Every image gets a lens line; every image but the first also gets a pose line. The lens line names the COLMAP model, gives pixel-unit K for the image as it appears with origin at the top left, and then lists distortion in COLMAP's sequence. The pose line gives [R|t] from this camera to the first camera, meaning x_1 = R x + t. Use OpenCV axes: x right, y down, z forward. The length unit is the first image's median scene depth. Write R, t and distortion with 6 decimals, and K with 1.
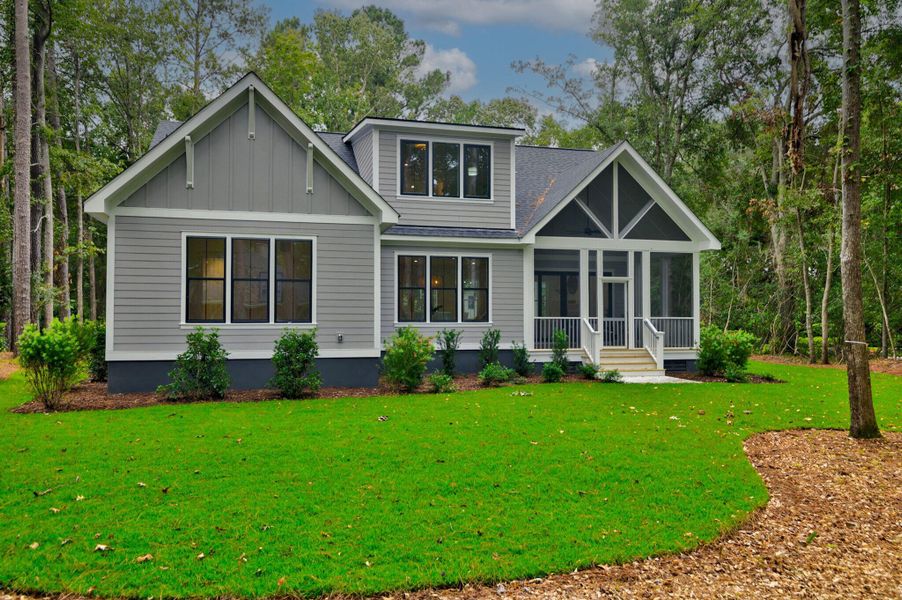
lens RADIAL K [[687.0, 0, 450.6], [0, 687.0, 298.8], [0, 0, 1]] dist [0.033465, -0.000239]
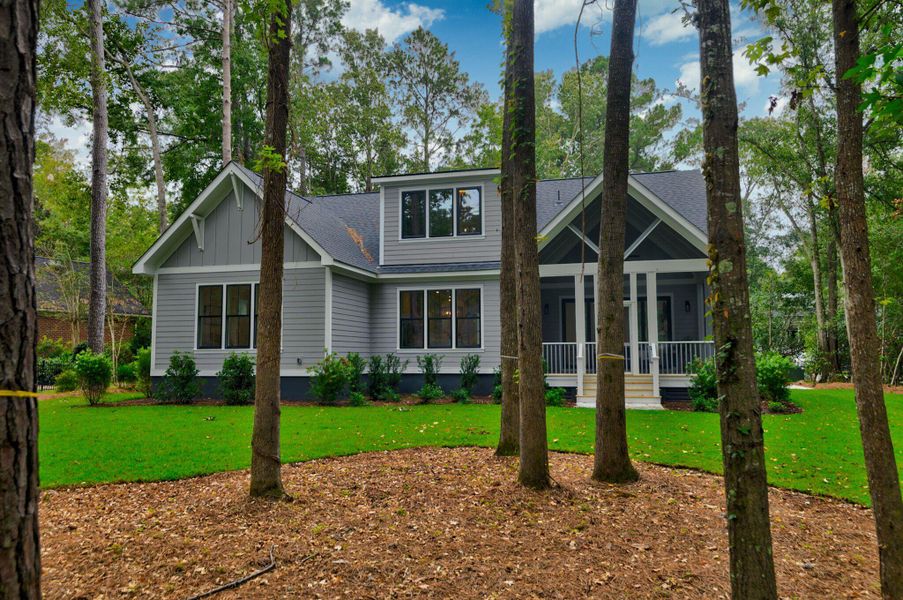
lens RADIAL K [[645.4, 0, 448.6], [0, 645.4, 300.7], [0, 0, 1]] dist [0.027513, -0.000522]
pose [[0.875607, -0.044650, -0.480956, 0.490706], [0.019993, 0.998215, -0.056271, 0.015459], [0.482610, 0.039656, 0.874937, 0.082740]]
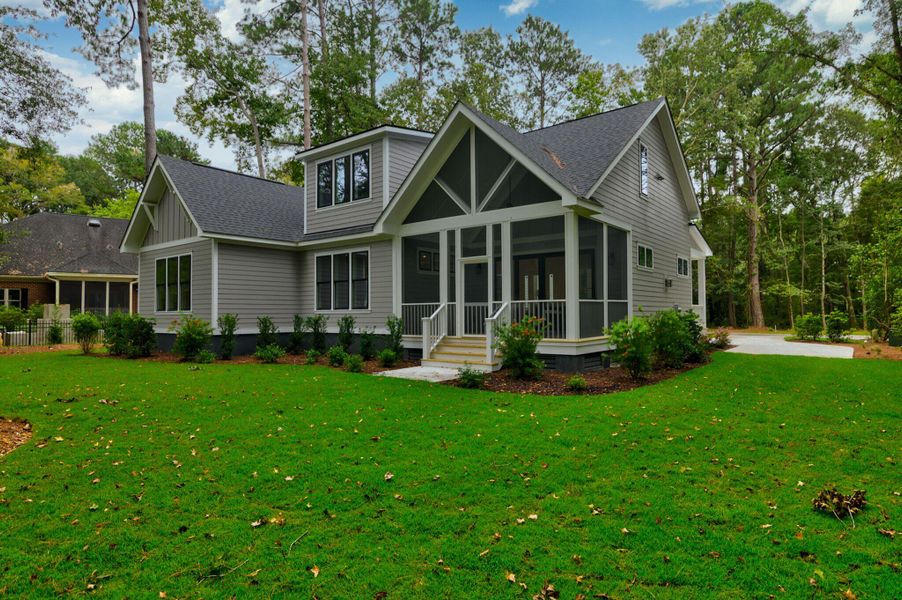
lens RADIAL K [[514.4, 0, 451.0], [0, 514.4, 300.0], [0, 0, 1]] dist [0.020275, -0.000157]
pose [[0.596953, -0.025422, -0.801873, 0.779438], [0.032933, 0.999432, -0.007168, 0.029024], [0.801600, -0.022129, 0.597451, 0.598020]]
